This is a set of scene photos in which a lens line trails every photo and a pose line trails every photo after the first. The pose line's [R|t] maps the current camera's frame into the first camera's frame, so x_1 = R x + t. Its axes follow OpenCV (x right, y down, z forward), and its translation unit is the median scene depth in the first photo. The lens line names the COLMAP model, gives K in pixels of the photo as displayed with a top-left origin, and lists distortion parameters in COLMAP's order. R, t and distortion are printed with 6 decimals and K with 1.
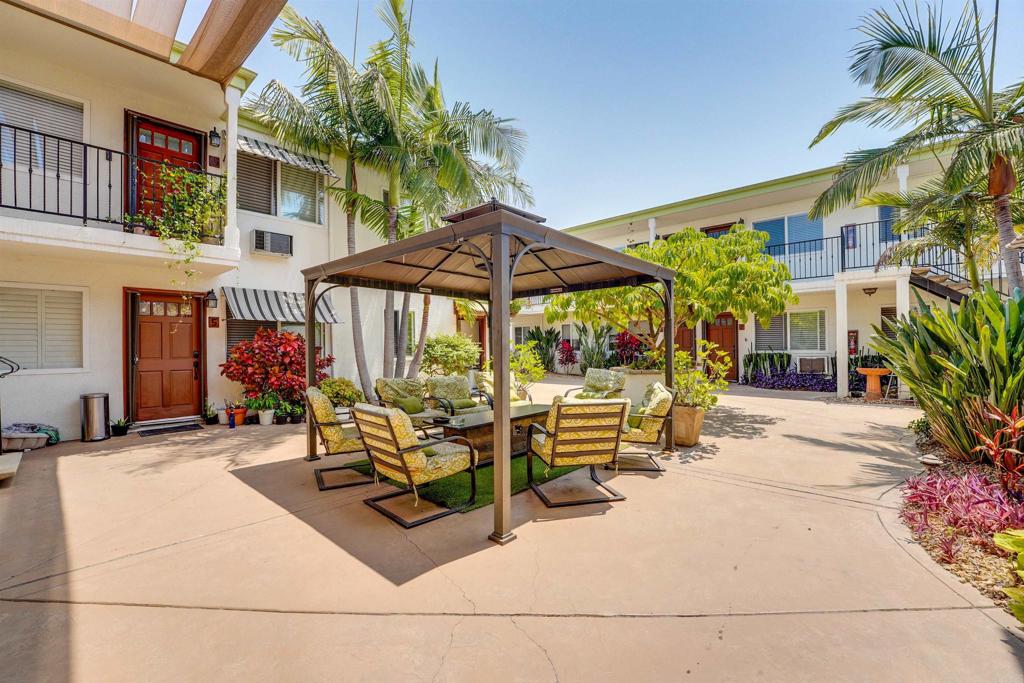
lens RADIAL K [[420.1, 0, 509.1], [0, 420.1, 343.3], [0, 0, 1]] dist [-0.023146, 0.001182]
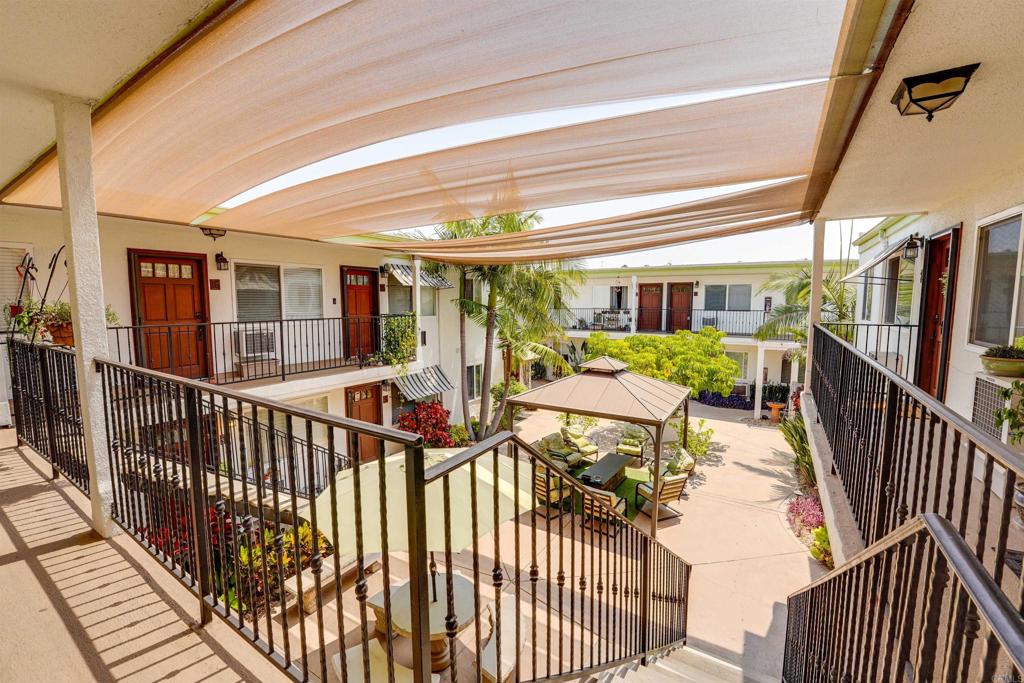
lens RADIAL K [[420.1, 0, 509.1], [0, 420.1, 343.3], [0, 0, 1]] dist [-0.023146, 0.001182]
pose [[0.986378, -0.011384, 0.164099, -0.708522], [-0.005599, 0.994701, 0.102660, -0.546779], [-0.164398, -0.102180, 0.981087, -0.697713]]
